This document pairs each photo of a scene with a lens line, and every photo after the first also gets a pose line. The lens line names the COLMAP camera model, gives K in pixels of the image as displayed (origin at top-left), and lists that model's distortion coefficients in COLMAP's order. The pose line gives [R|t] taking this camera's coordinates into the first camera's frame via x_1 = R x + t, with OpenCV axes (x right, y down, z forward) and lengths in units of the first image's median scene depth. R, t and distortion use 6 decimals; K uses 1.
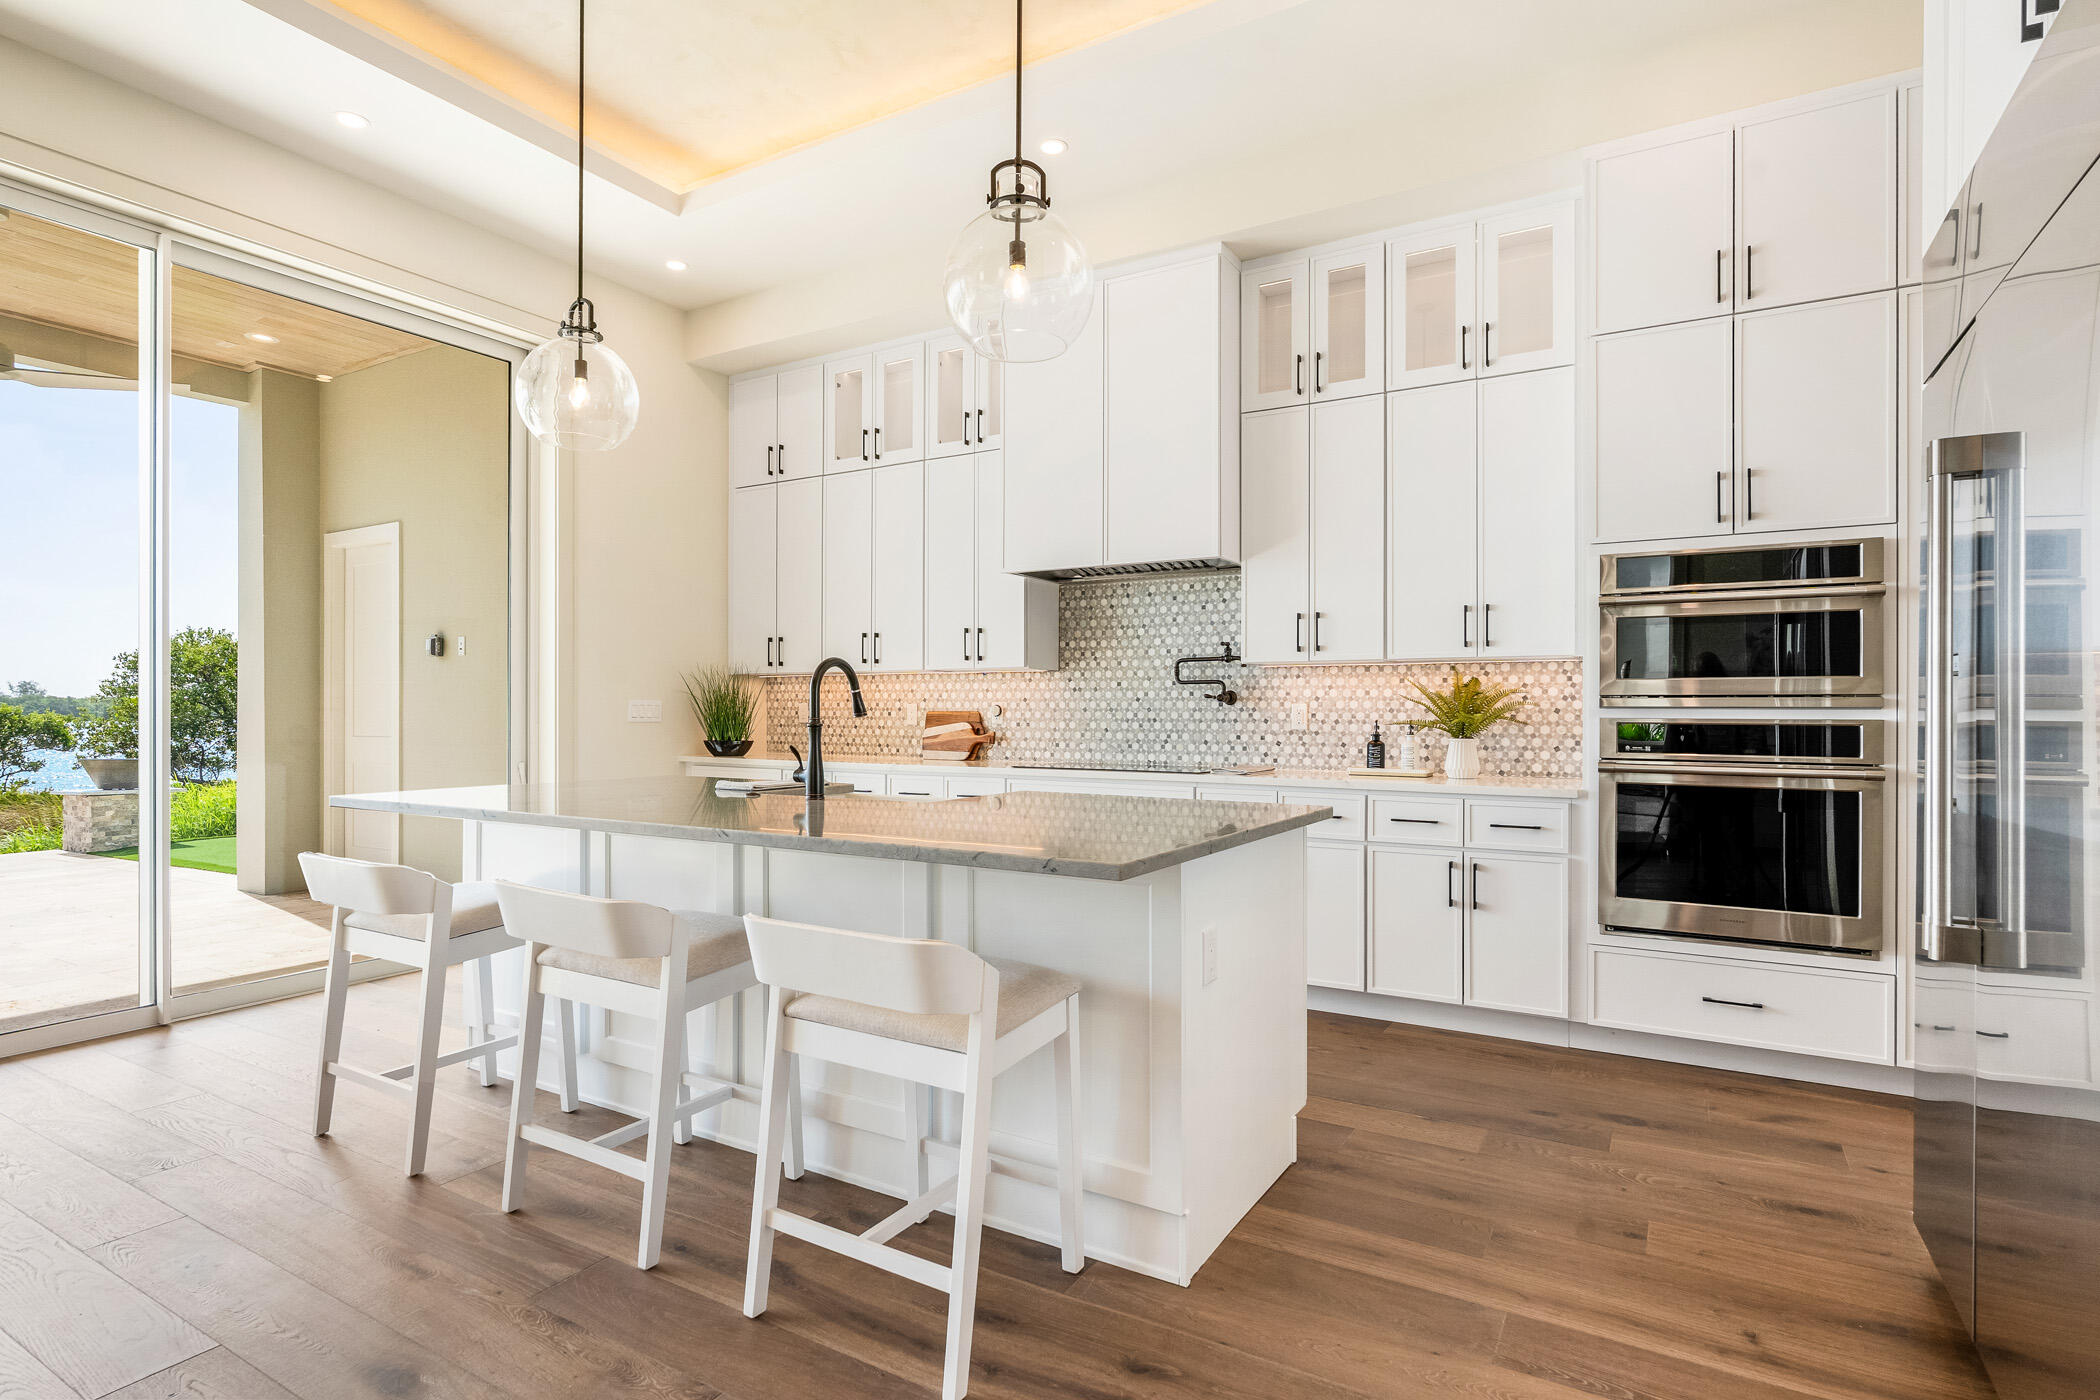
lens RADIAL K [[1074.9, 0, 1050.0], [0, 1074.9, 700.0], [0, 0, 1]] dist [-0.012498, 0.000327]
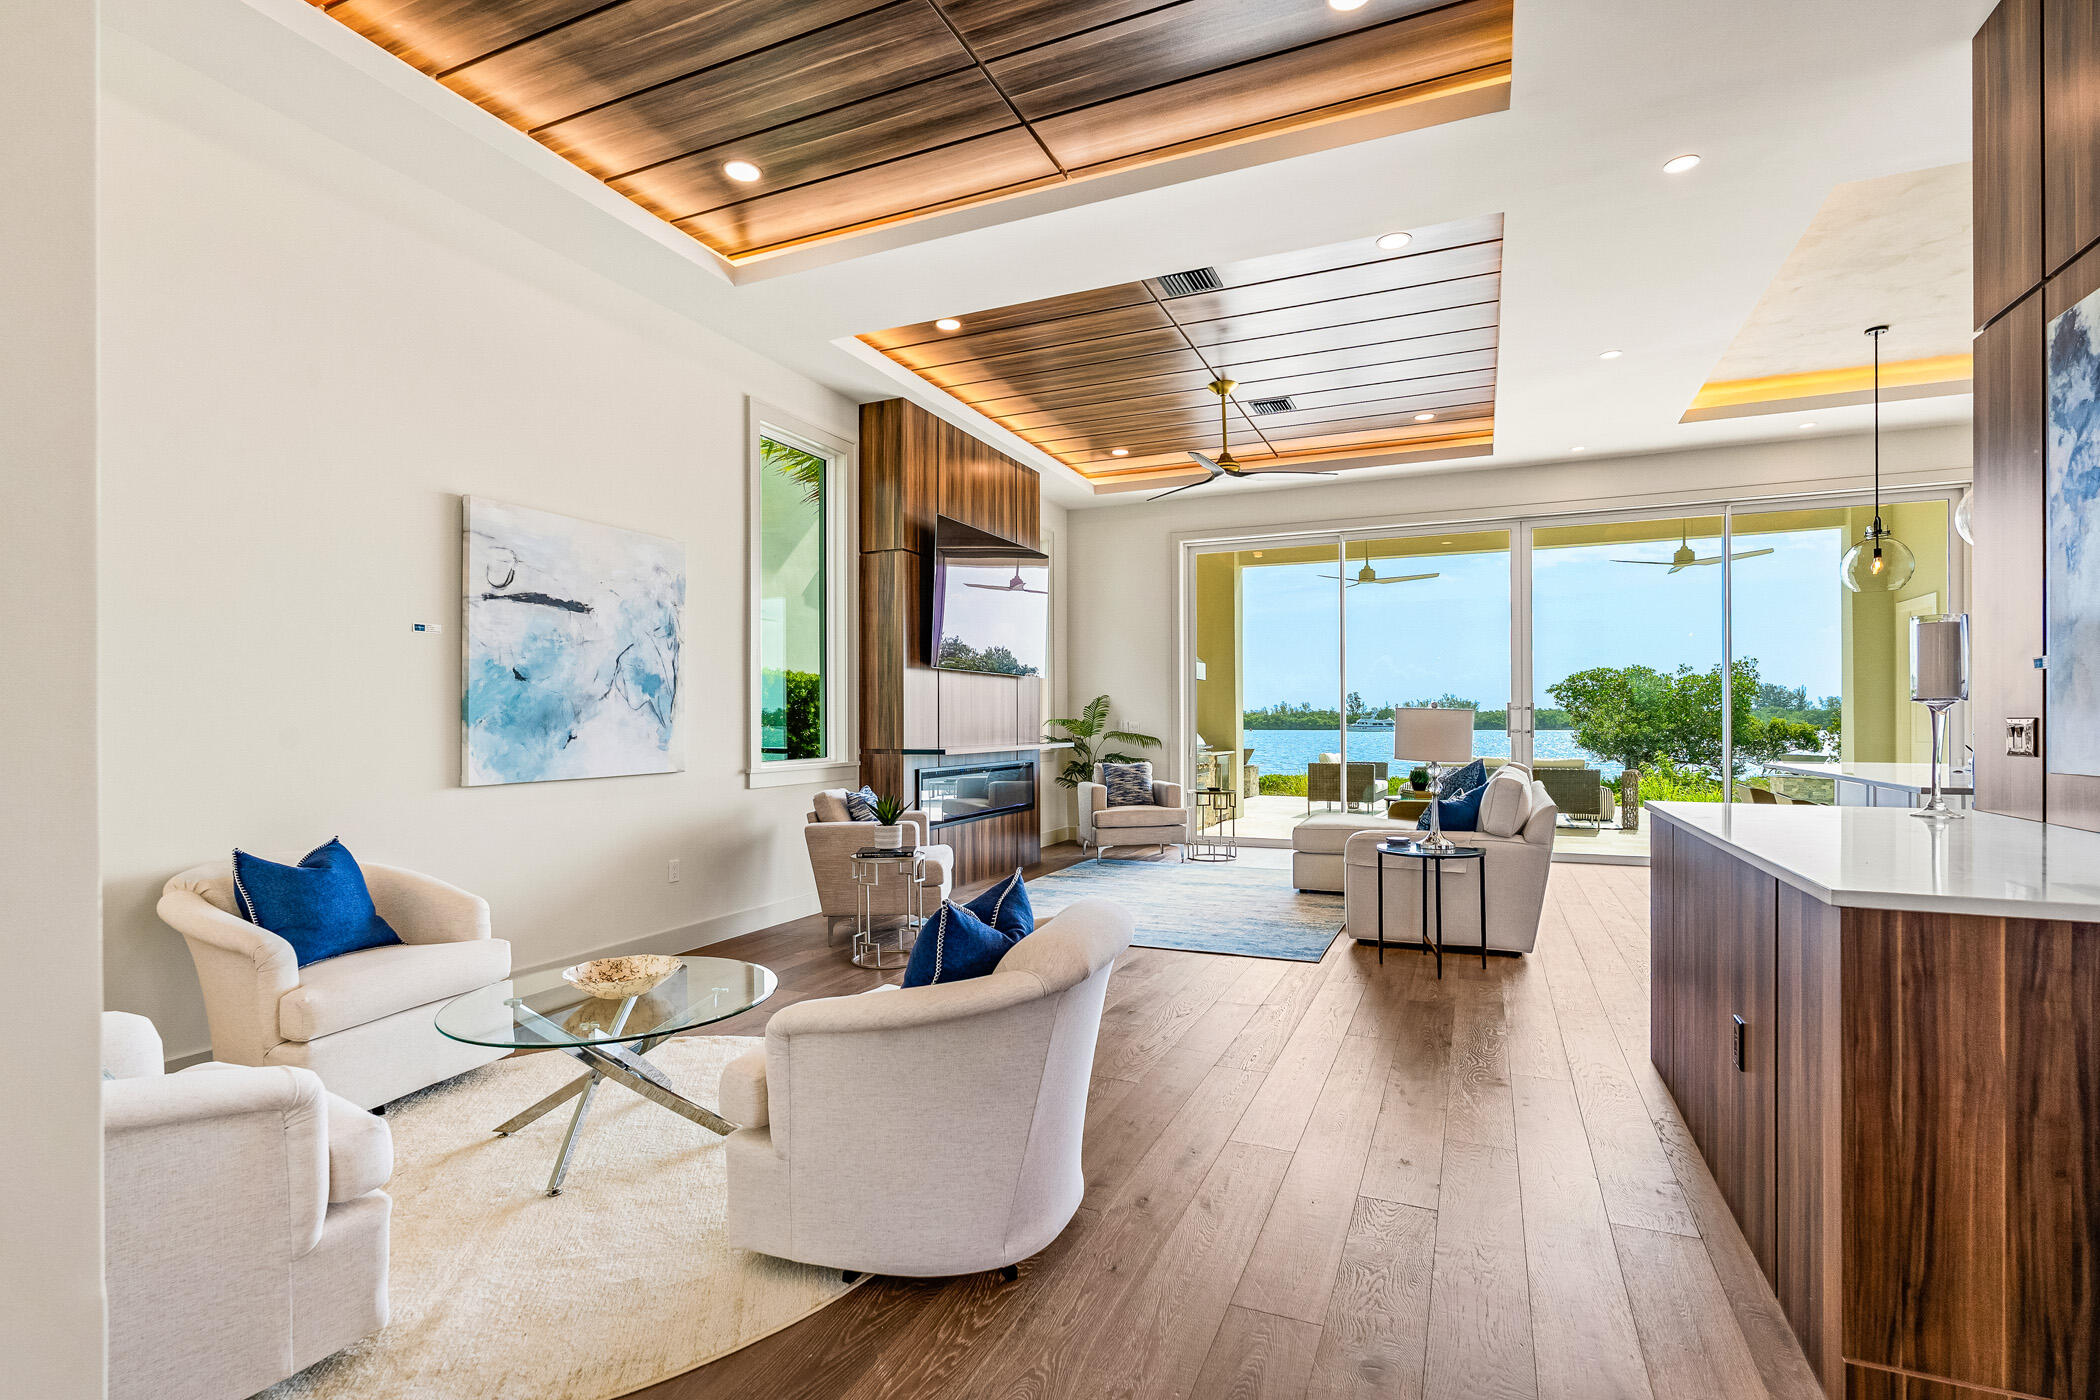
lens RADIAL K [[975.2, 0, 1053.6], [0, 975.2, 716.0], [0, 0, 1]] dist [-0.001921, -0.000511]
pose [[0.123174, -0.006526, -0.992364, 0.759997], [0.011523, 0.999920, -0.005145, -0.008729], [0.992318, -0.010801, 0.123239, -0.464259]]
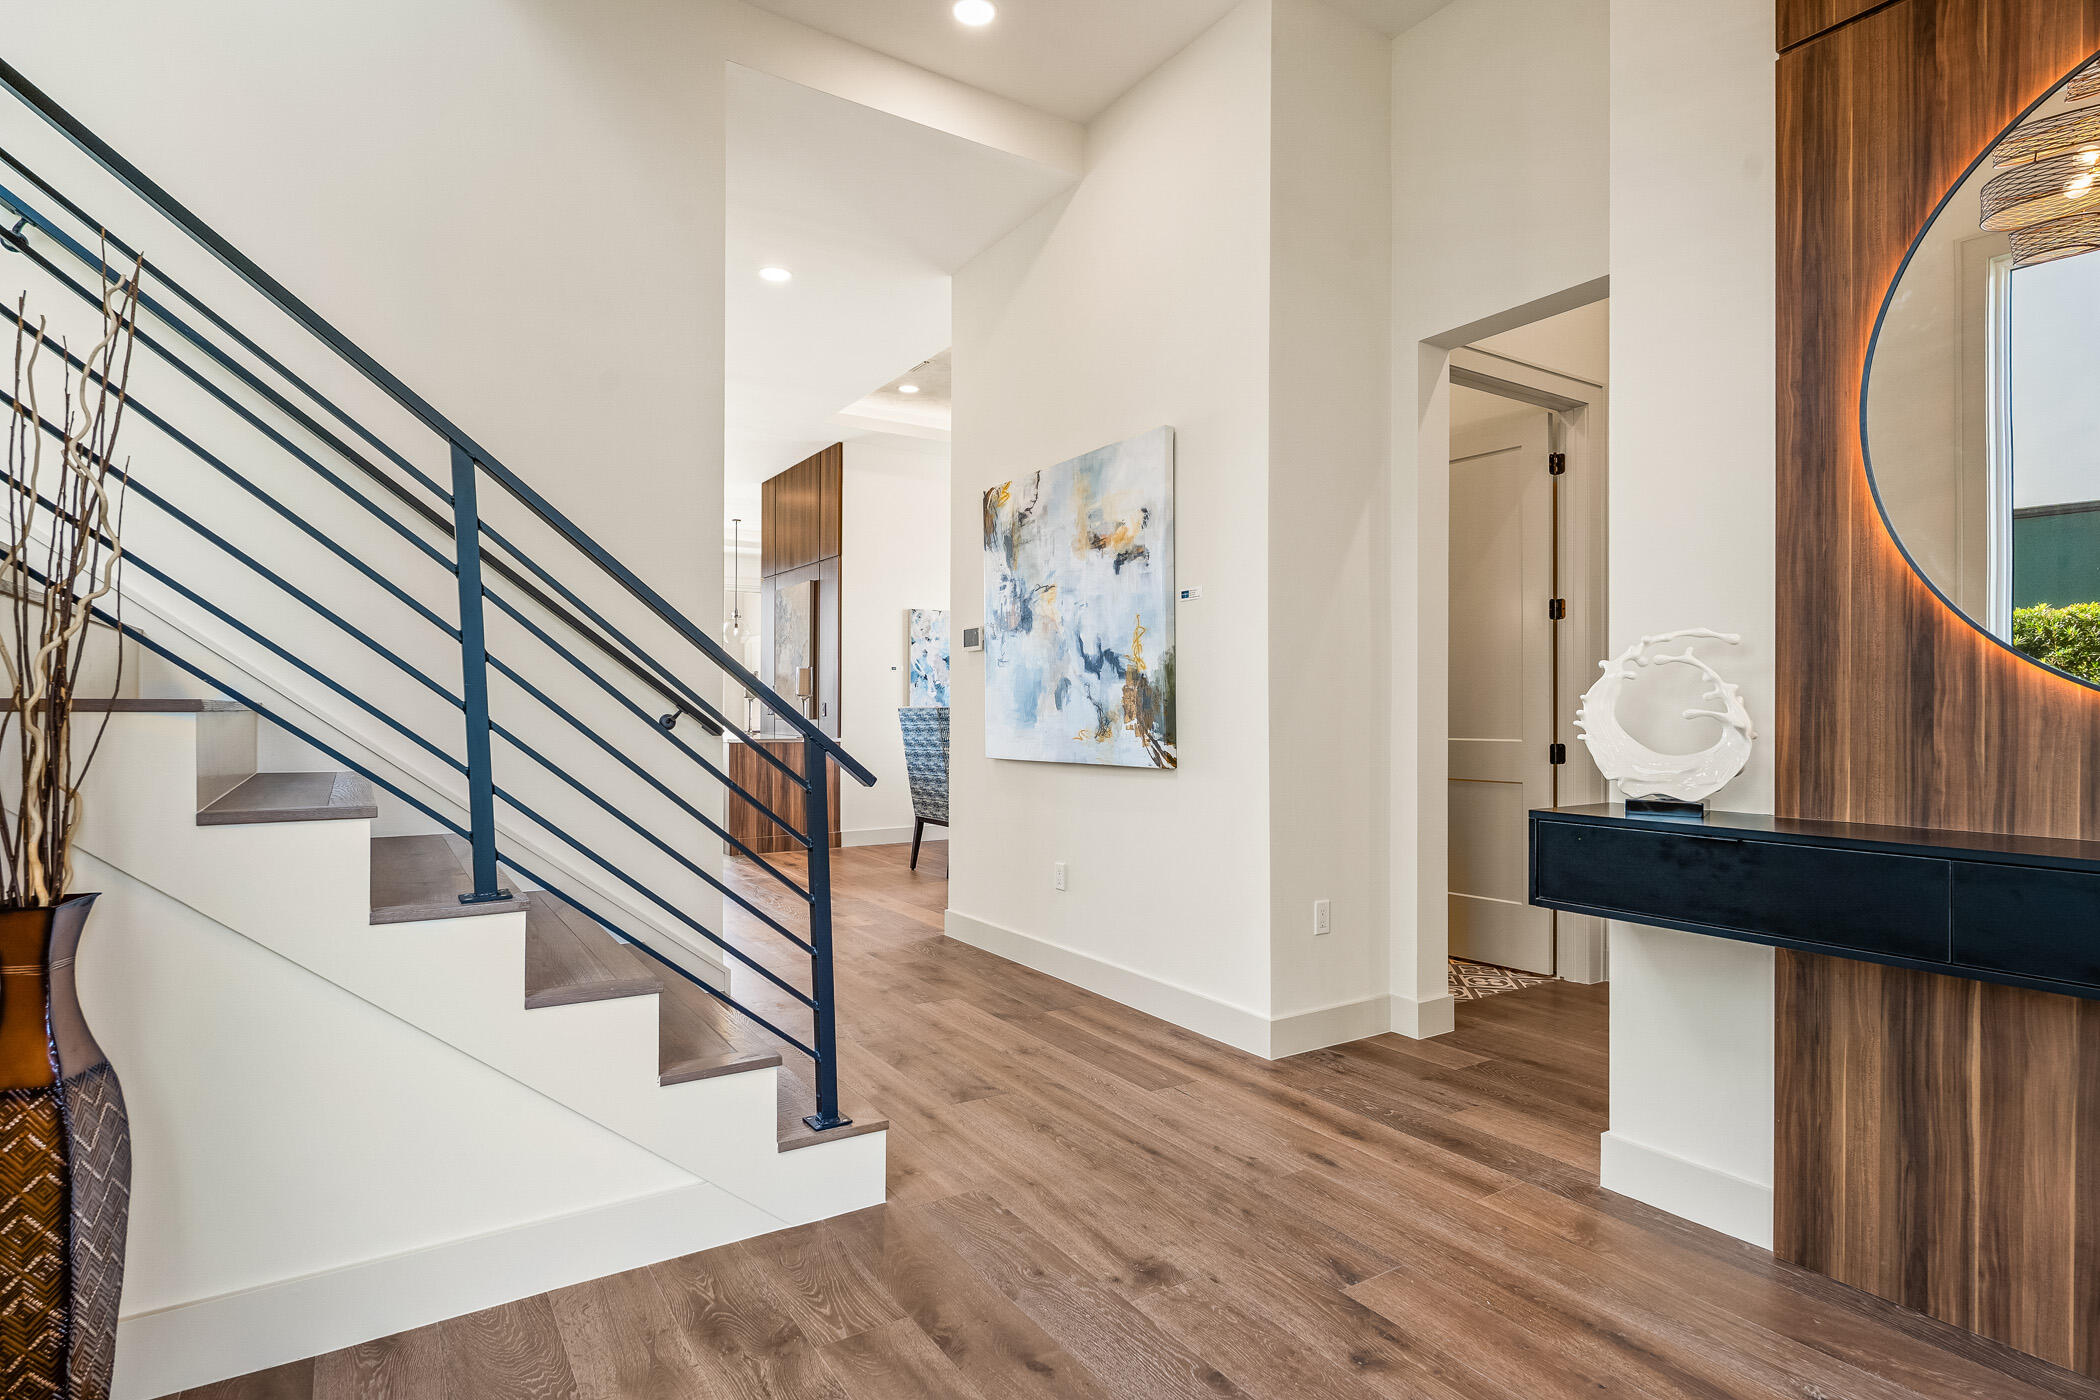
lens RADIAL K [[1132.5, 0, 1058.2], [0, 1132.5, 703.8], [0, 0, 1]] dist [0.009578, -0.002174]
pose [[0.894355, -0.000487, -0.447357, 1.736470], [0.002601, 0.999988, 0.004111, -0.010874], [0.447350, -0.004840, 0.894346, -1.539198]]
